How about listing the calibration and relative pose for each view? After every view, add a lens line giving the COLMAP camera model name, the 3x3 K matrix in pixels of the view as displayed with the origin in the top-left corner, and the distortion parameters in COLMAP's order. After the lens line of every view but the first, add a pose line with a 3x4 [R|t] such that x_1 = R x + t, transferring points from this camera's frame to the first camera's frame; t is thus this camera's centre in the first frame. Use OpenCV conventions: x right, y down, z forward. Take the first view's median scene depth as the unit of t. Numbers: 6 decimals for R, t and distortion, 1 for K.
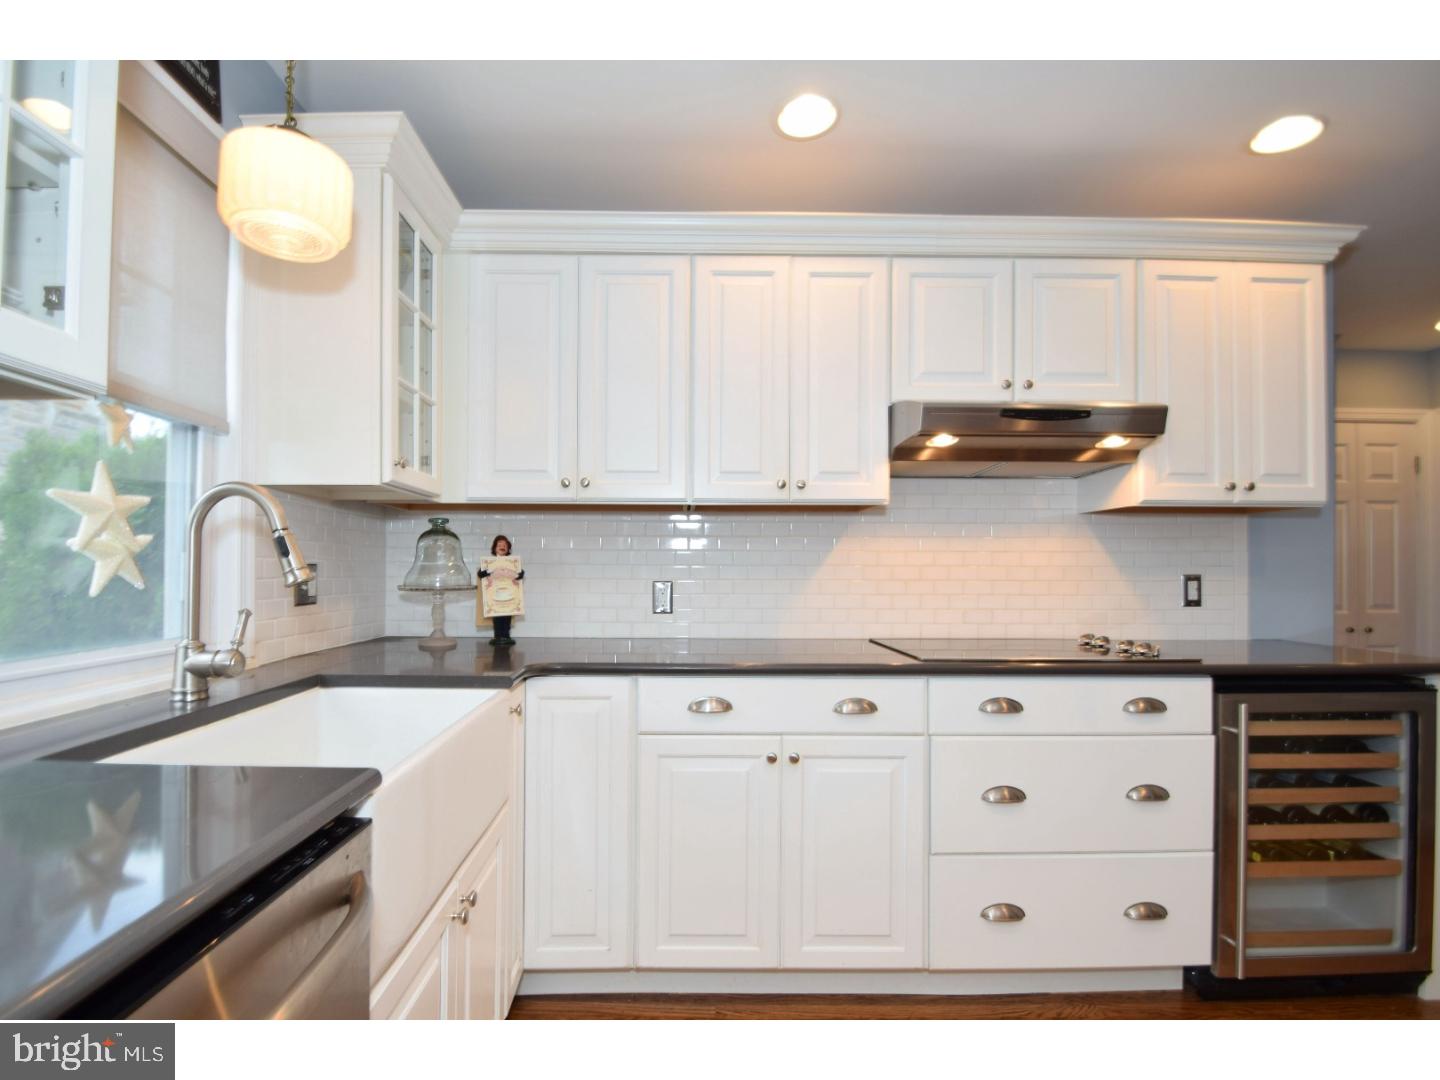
lens RADIAL K [[692.8, 0, 720.0], [0, 692.8, 540.0], [0, 0, 1]] dist [-0.021126, -0.000830]
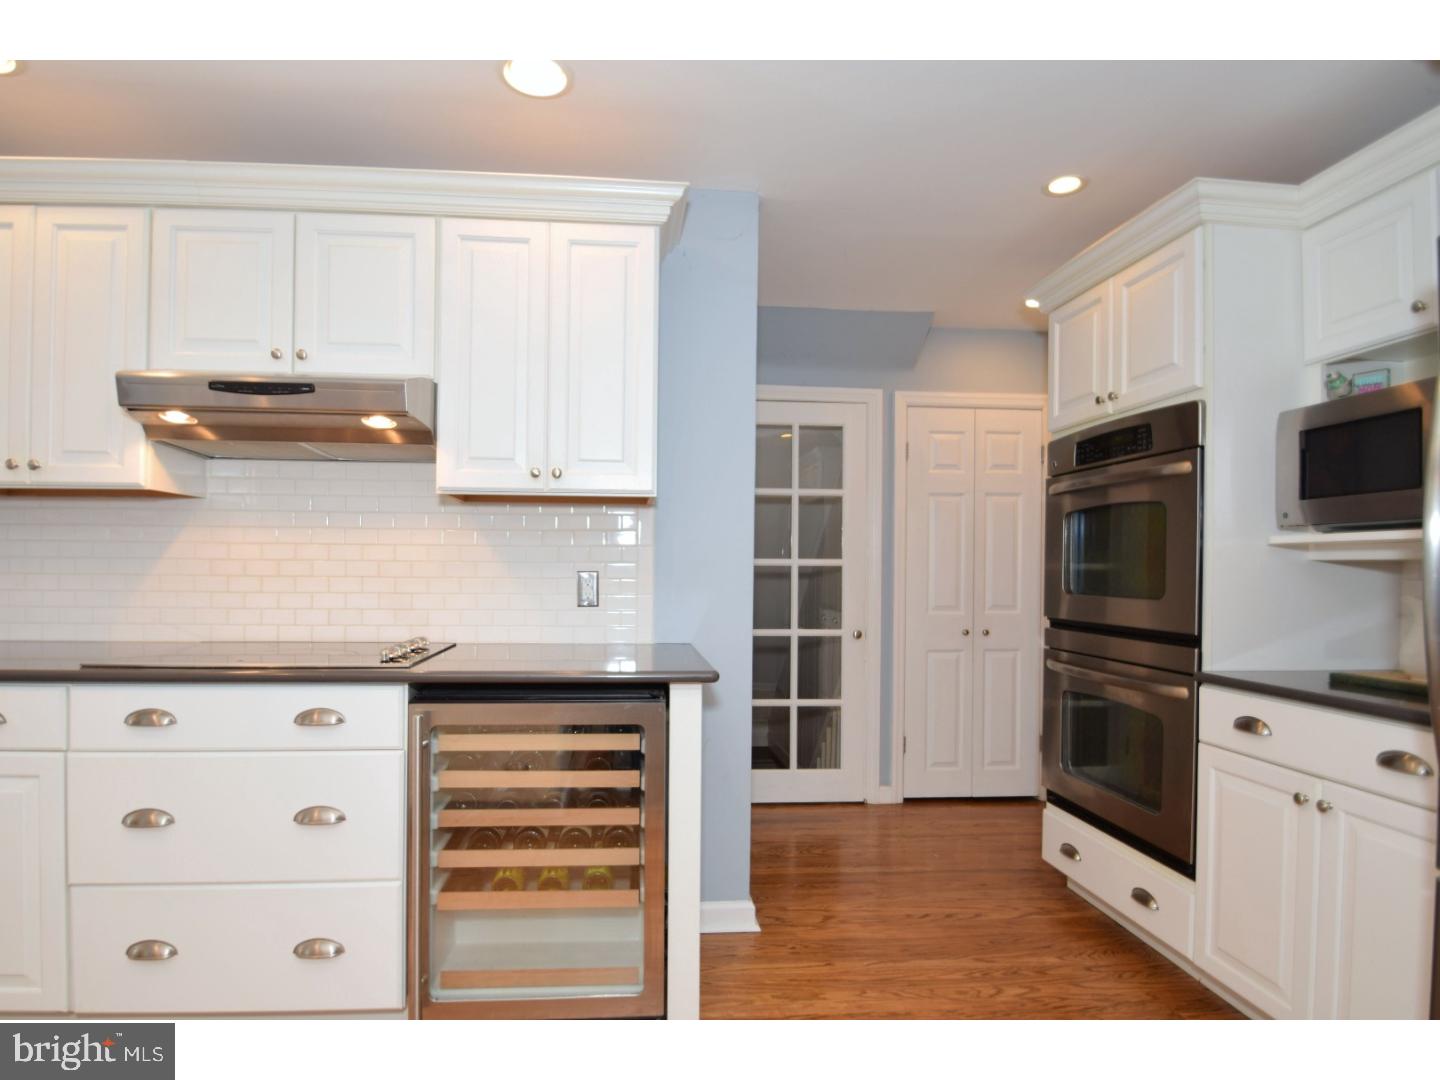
lens RADIAL K [[744.5, 0, 720.0], [0, 744.5, 540.0], [0, 0, 1]] dist [0.024908, -0.026313]
pose [[0.998230, 0.004735, 0.059277, 0.801073], [-0.005121, 0.999967, 0.006348, 0.002574], [-0.059245, -0.006640, 0.998221, 0.004288]]
